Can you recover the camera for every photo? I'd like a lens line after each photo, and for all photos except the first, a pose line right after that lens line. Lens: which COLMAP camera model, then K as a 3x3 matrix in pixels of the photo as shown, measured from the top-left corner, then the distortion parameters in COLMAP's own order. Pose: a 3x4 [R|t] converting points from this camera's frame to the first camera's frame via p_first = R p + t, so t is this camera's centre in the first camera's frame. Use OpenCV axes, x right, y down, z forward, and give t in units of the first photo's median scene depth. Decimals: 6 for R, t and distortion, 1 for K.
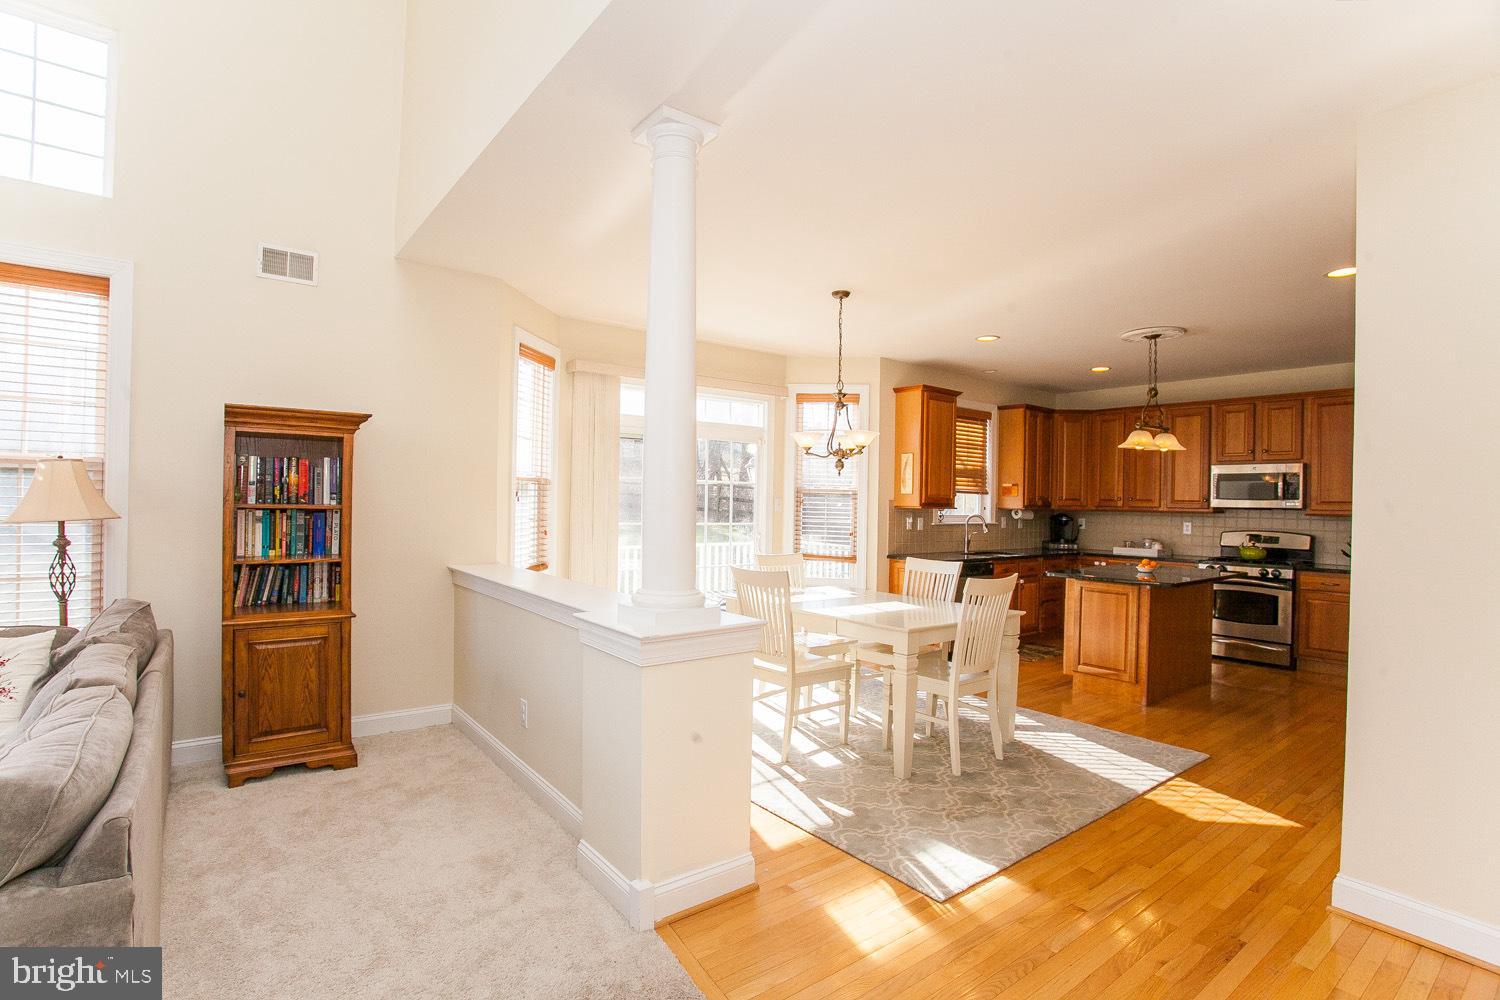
lens RADIAL K [[730.6, 0, 745.1], [0, 730.6, 500.7], [0, 0, 1]] dist [-0.034670, -0.000324]
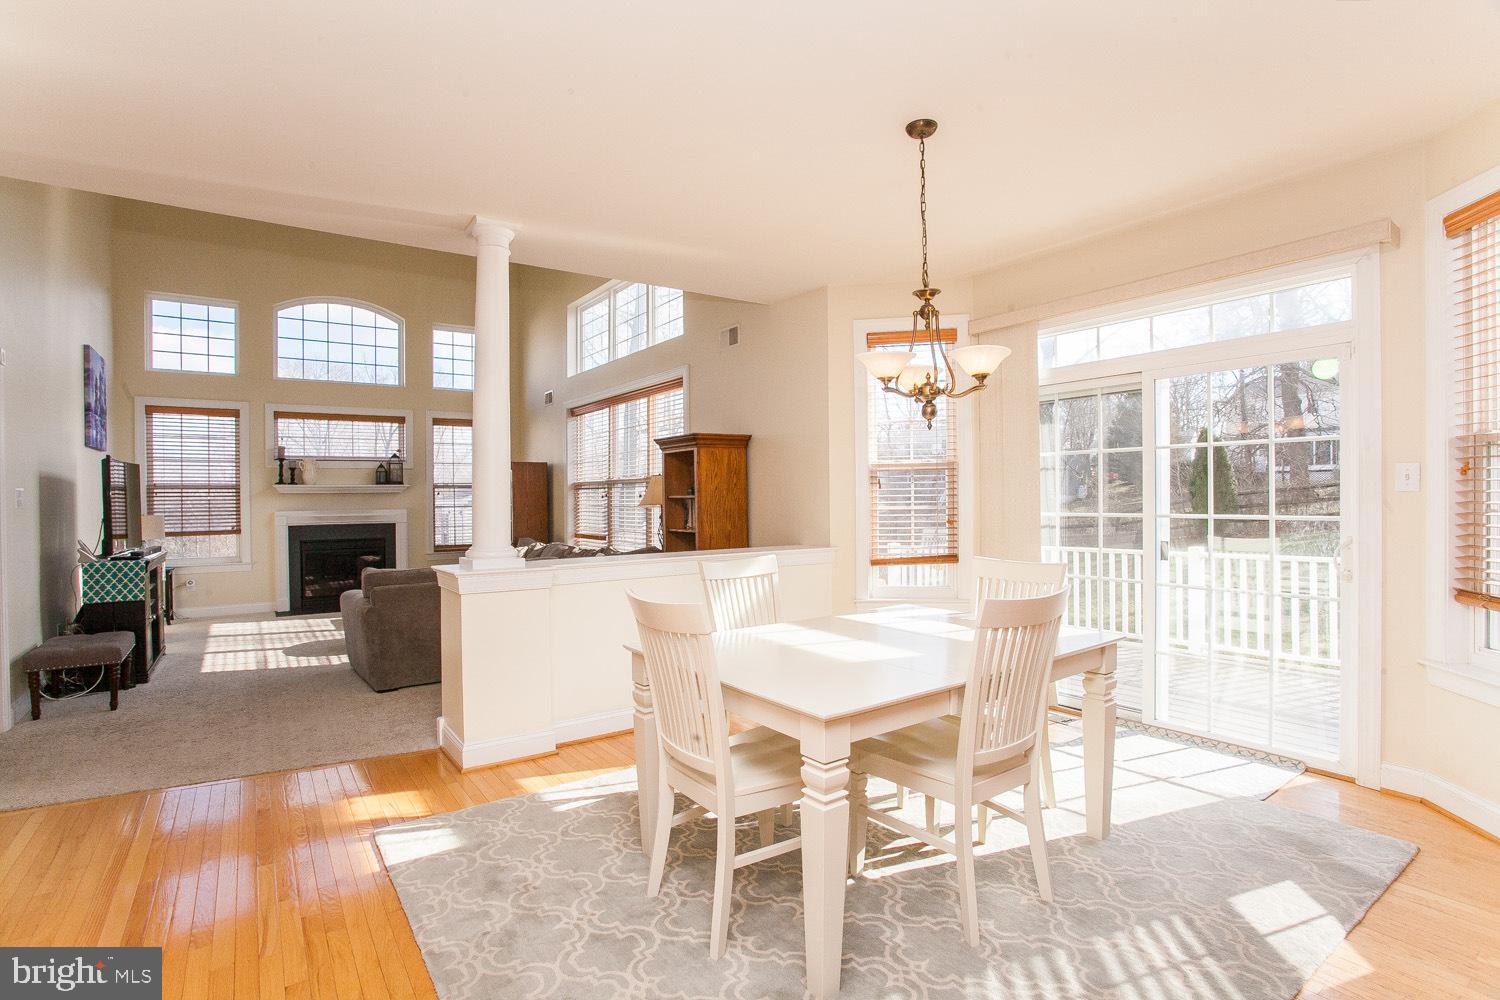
lens RADIAL K [[730.6, 0, 745.2], [0, 730.6, 508.3], [0, 0, 1]] dist [-0.034670, -0.000324]
pose [[-0.080442, -0.020612, -0.996546, 0.731309], [0.010744, 0.999710, -0.021545, 0.041510], [0.996701, -0.012440, -0.080197, 0.900720]]
